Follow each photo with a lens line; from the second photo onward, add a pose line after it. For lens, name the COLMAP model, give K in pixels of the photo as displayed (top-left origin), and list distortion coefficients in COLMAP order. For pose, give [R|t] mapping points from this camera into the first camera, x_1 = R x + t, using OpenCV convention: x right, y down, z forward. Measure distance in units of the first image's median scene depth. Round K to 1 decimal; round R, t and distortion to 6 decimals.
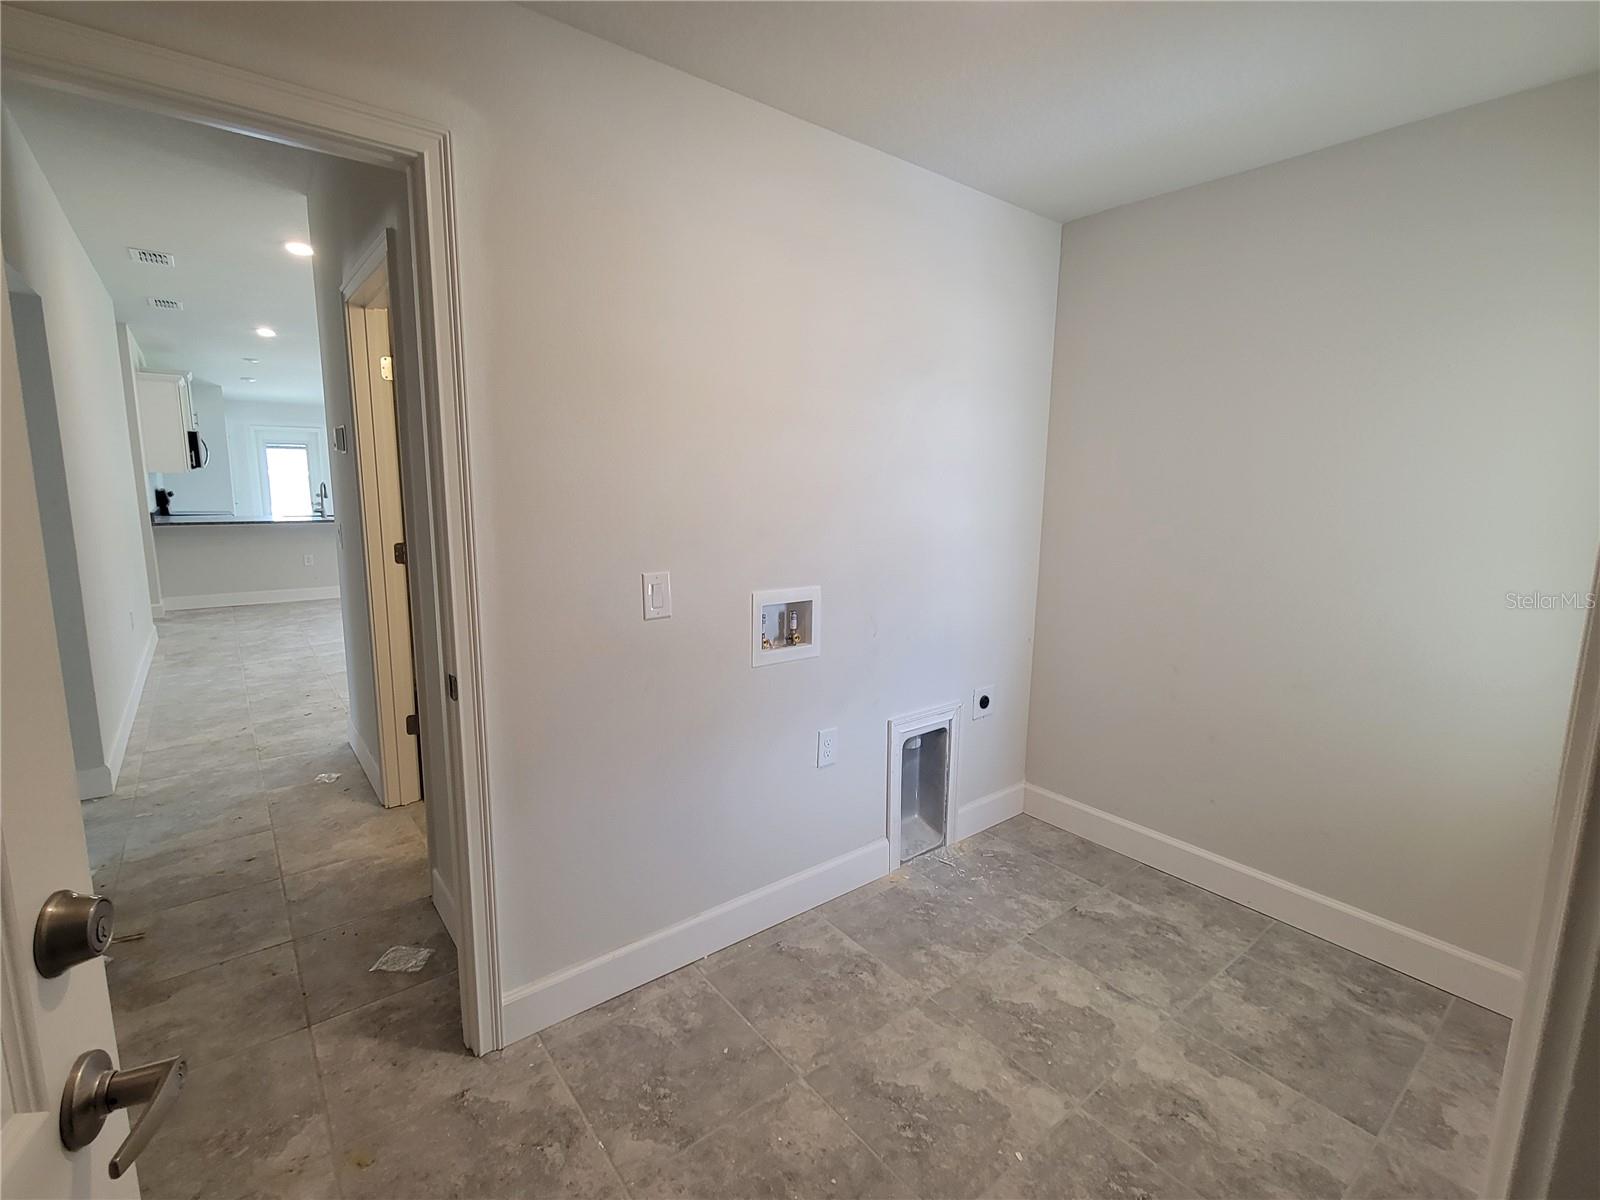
lens RADIAL K [[734.4, 0, 808.1], [0, 734.4, 592.4], [0, 0, 1]] dist [0.001344, -0.002370]
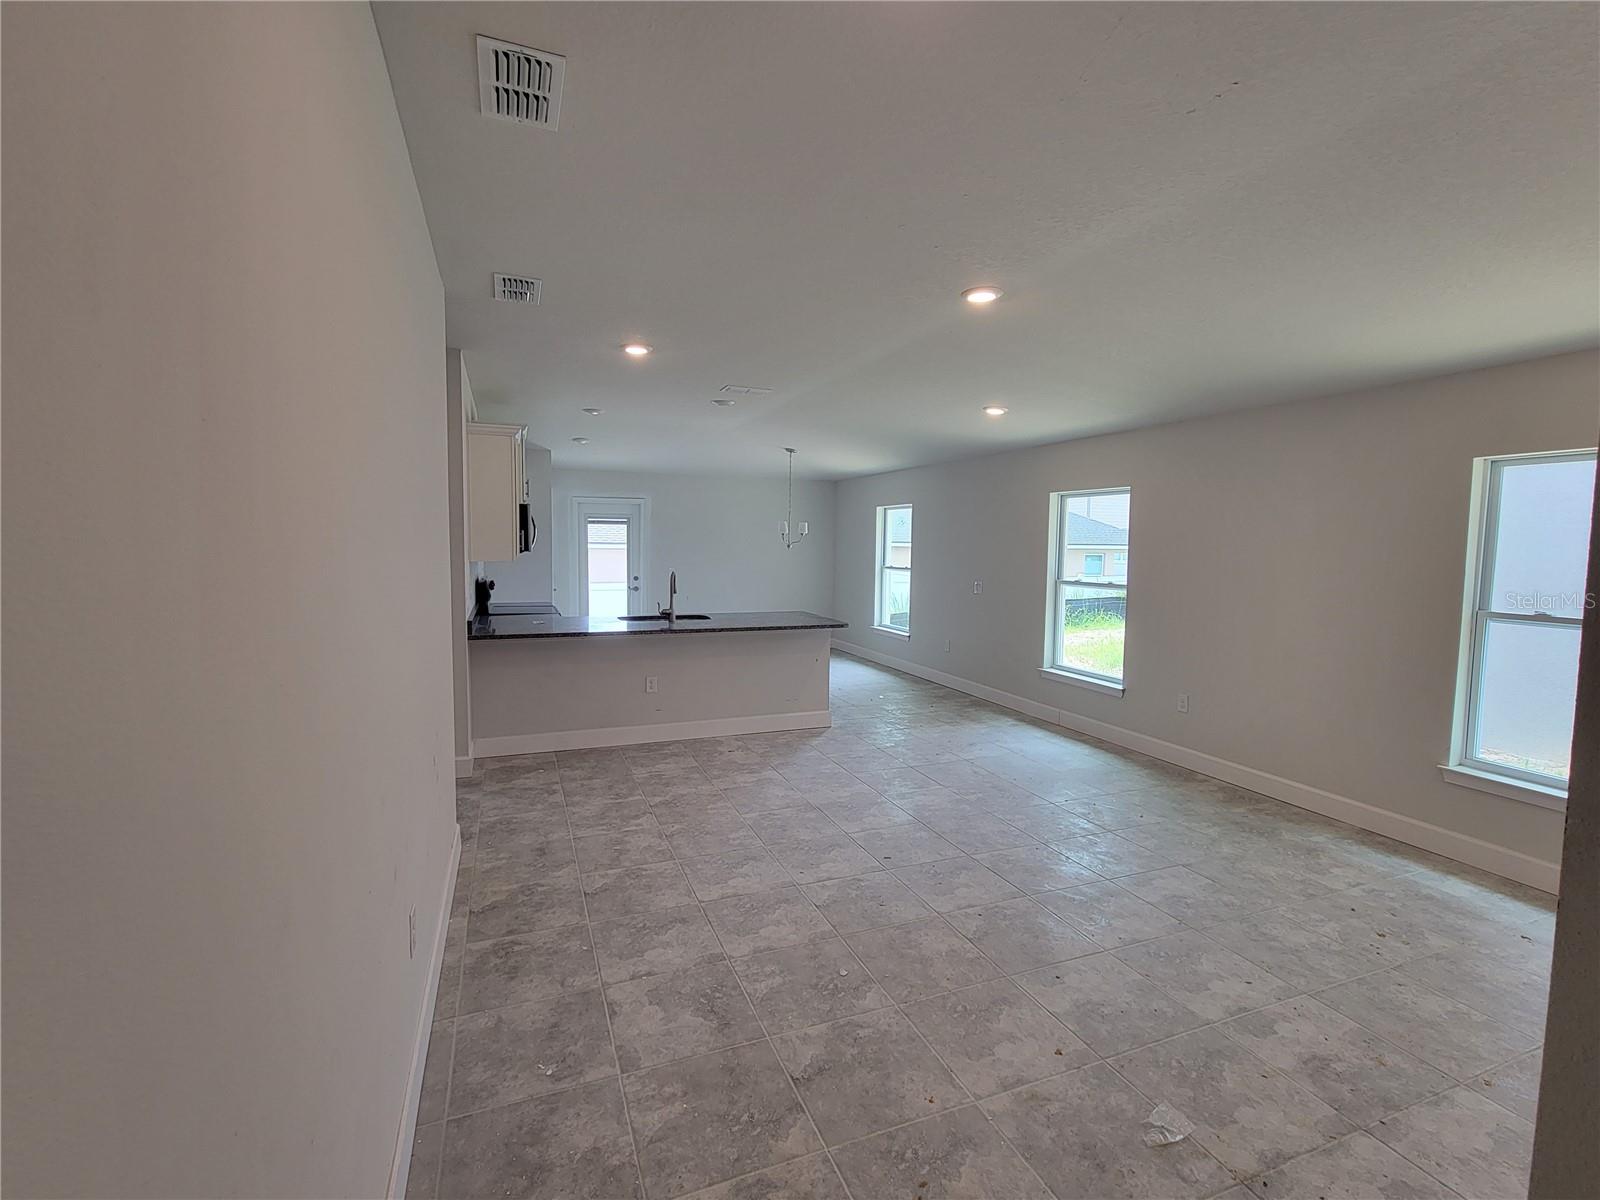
lens RADIAL K [[734.4, 0, 808.9], [0, 734.4, 589.8], [0, 0, 1]] dist [0.001344, -0.002370]
pose [[0.957185, 0.014648, -0.289105, -0.853431], [-0.041315, 0.995408, -0.086354, -0.198723], [0.286512, 0.094601, 0.953395, 0.942829]]
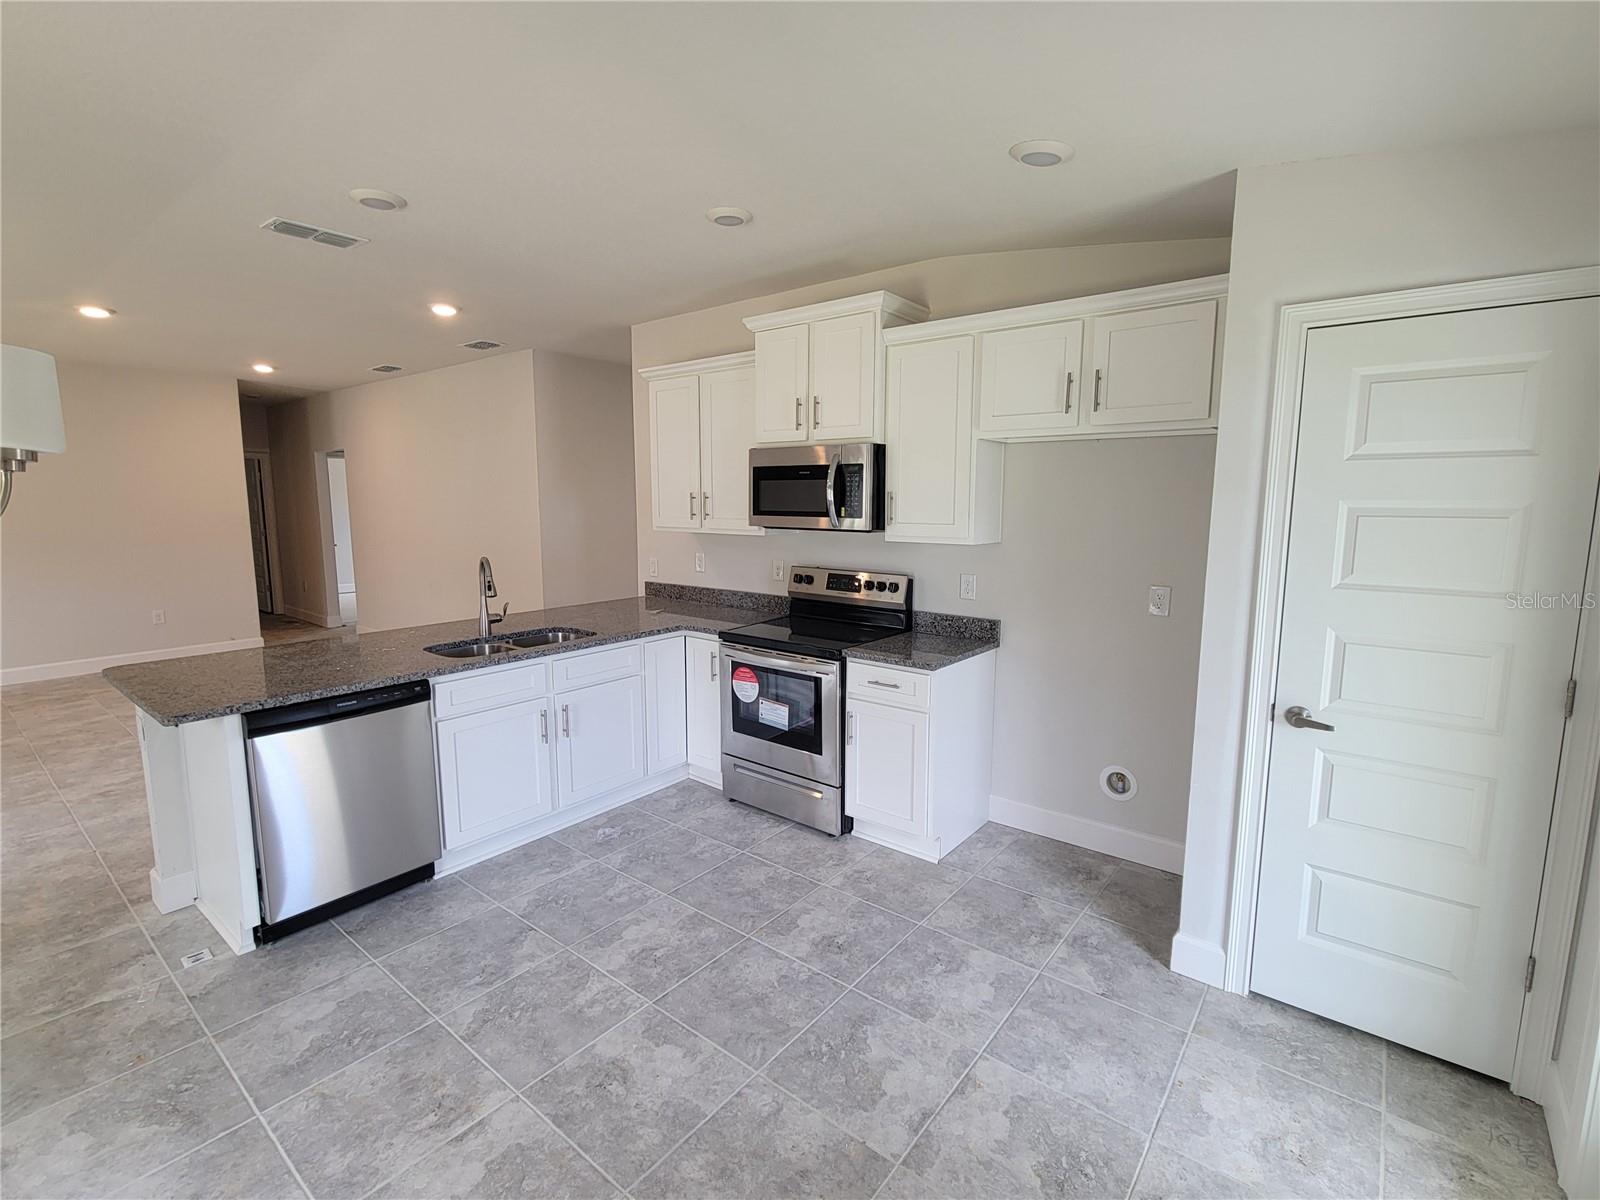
lens RADIAL K [[734.4, 0, 806.6], [0, 734.4, 594.8], [0, 0, 1]] dist [0.001344, -0.002370]
pose [[-0.976617, 0.008282, -0.214829, -1.933369], [-0.052085, 0.960374, 0.273804, -0.656176], [0.208584, 0.278591, -0.937486, 3.710694]]
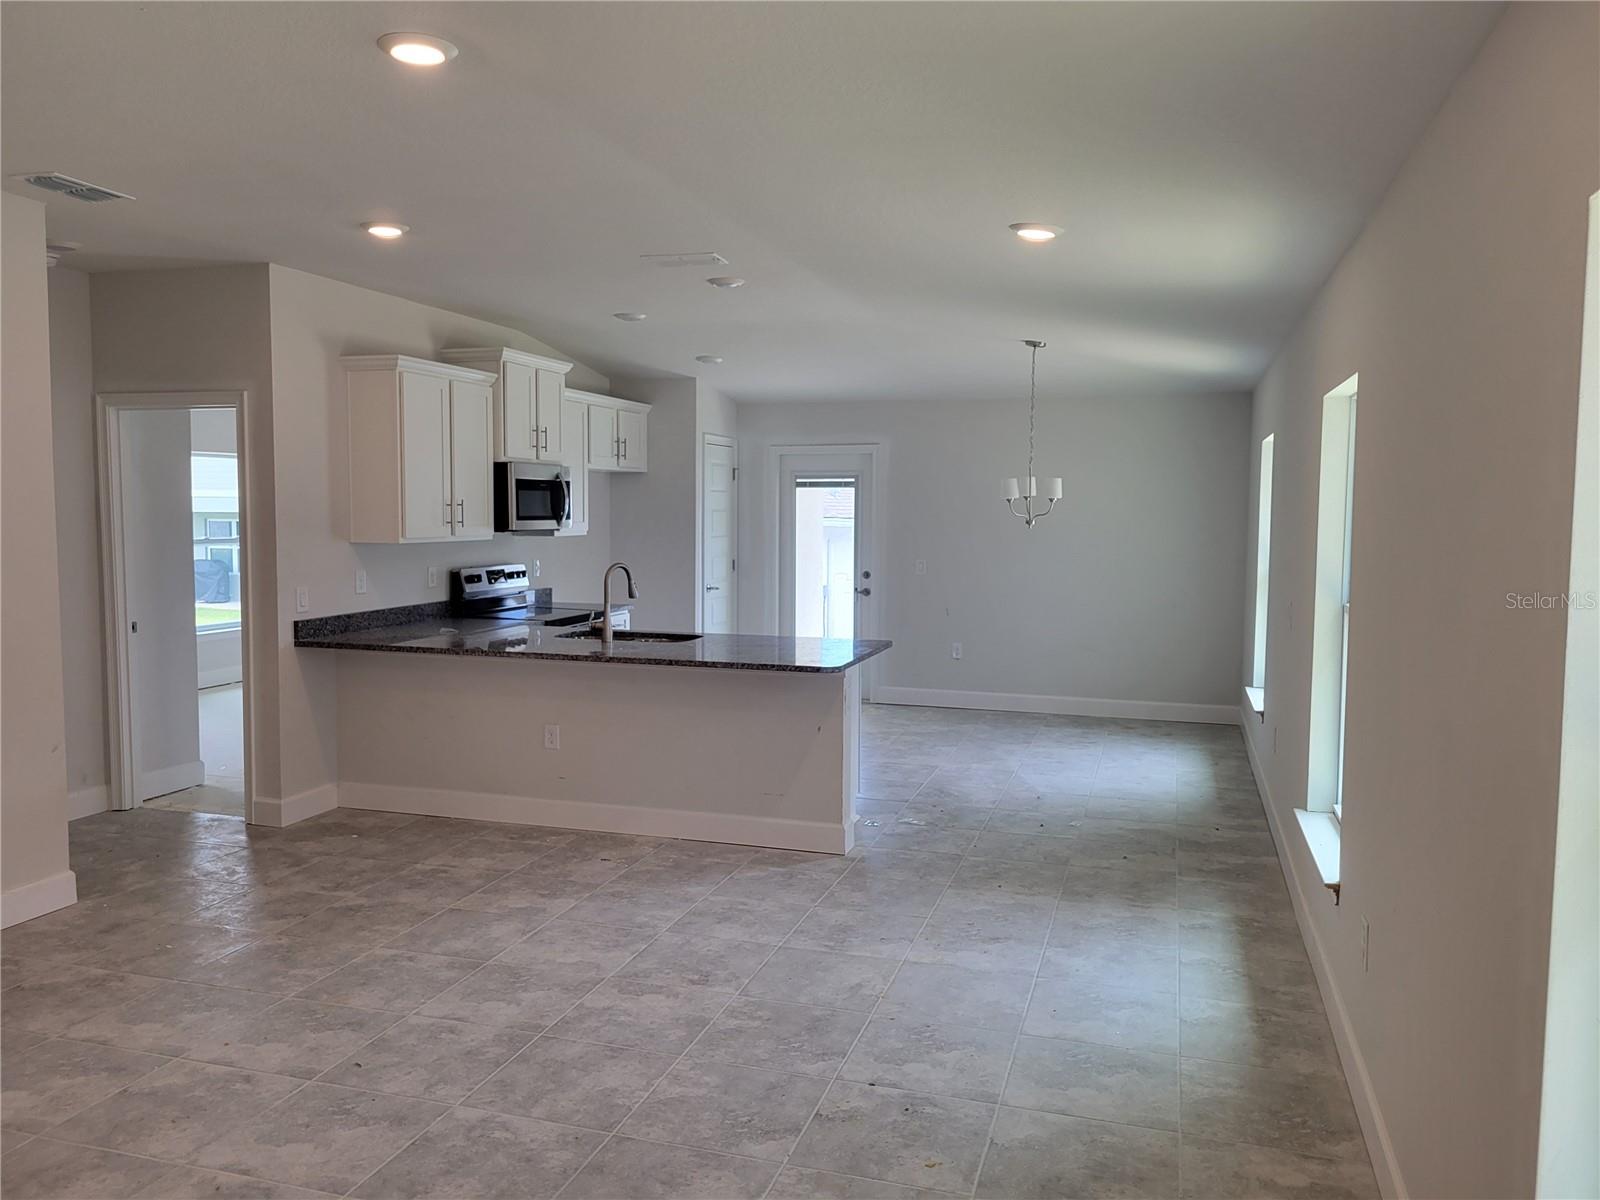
lens RADIAL K [[1217.0, 0, 788.3], [0, 1217.0, 596.0], [0, 0, 1]] dist [0.047838, -0.042947]
pose [[0.548985, 0.048074, -0.834448, 0.029399], [-0.123992, 0.991983, -0.024425, -0.322469], [0.826584, 0.116874, 0.550545, 1.753859]]
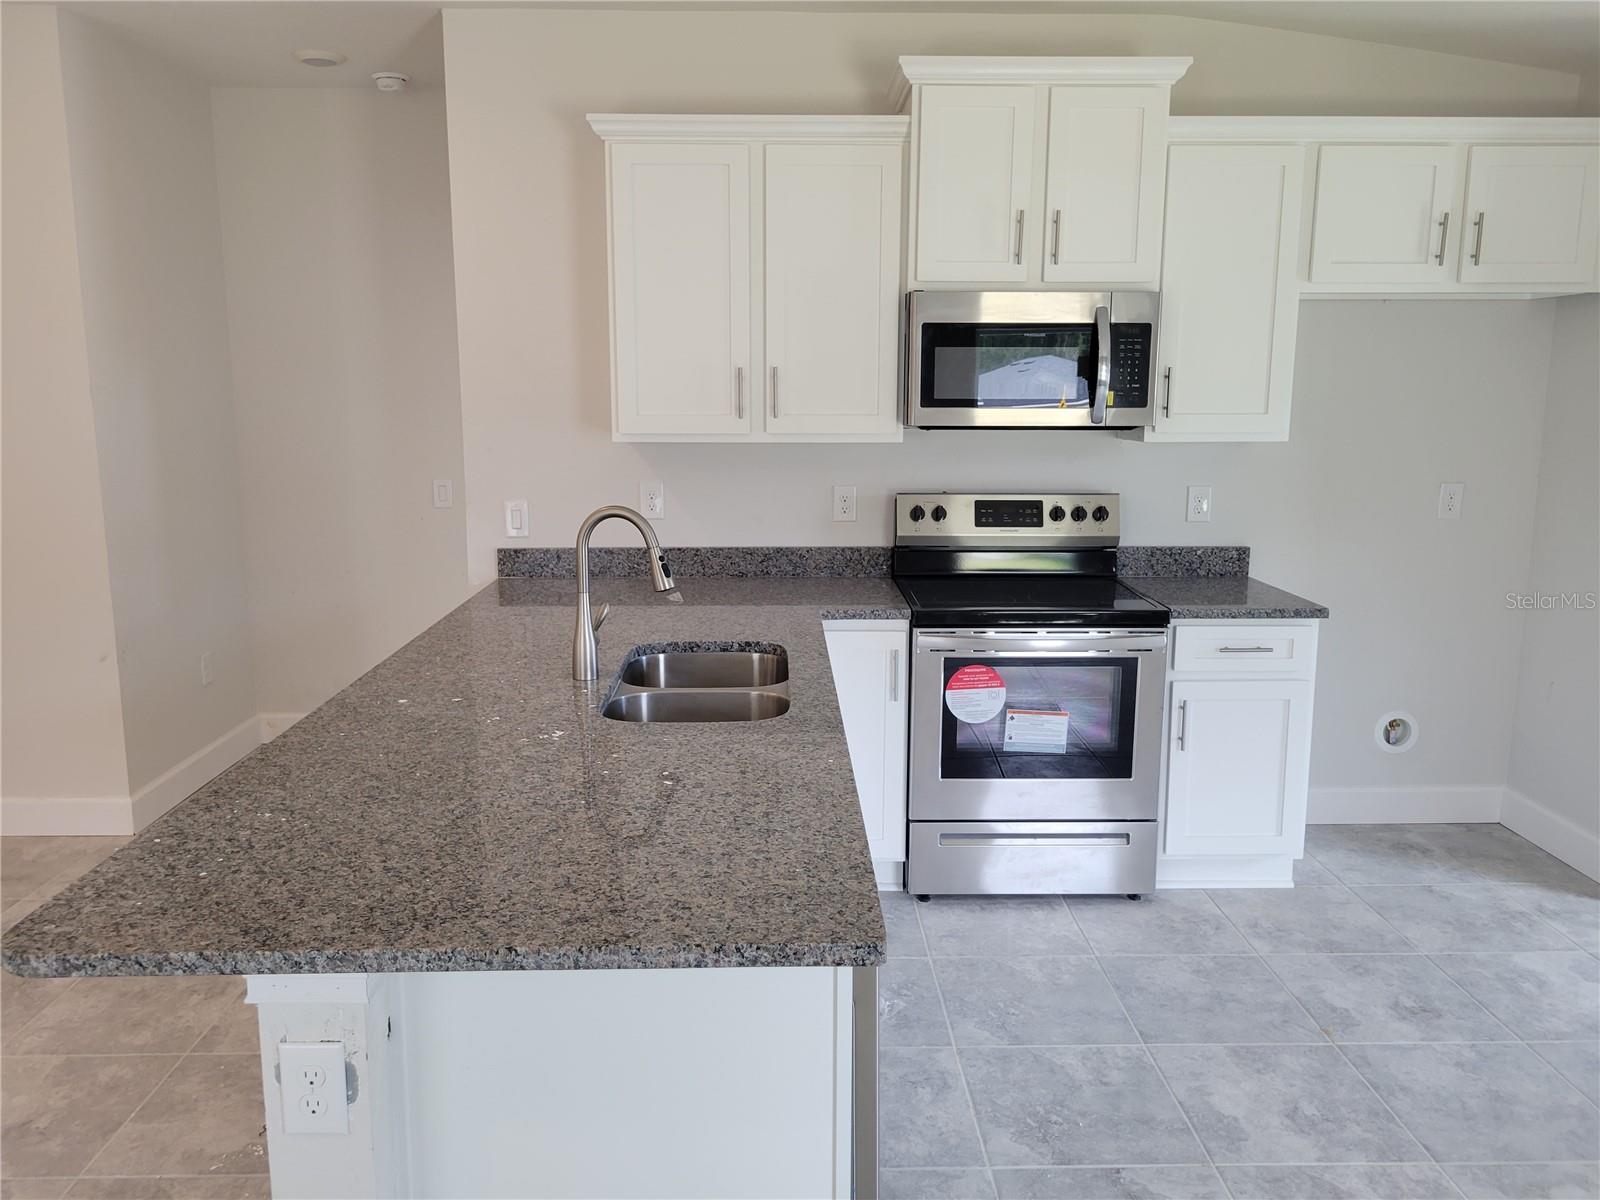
lens RADIAL K [[1217.0, 0, 793.7], [0, 1217.0, 590.2], [0, 0, 1]] dist [0.047838, -0.042947]
pose [[-0.615389, 0.115581, -0.779704, -1.123556], [-0.132058, 0.960091, 0.246549, -0.552709], [0.777083, 0.254690, -0.575566, 3.156849]]
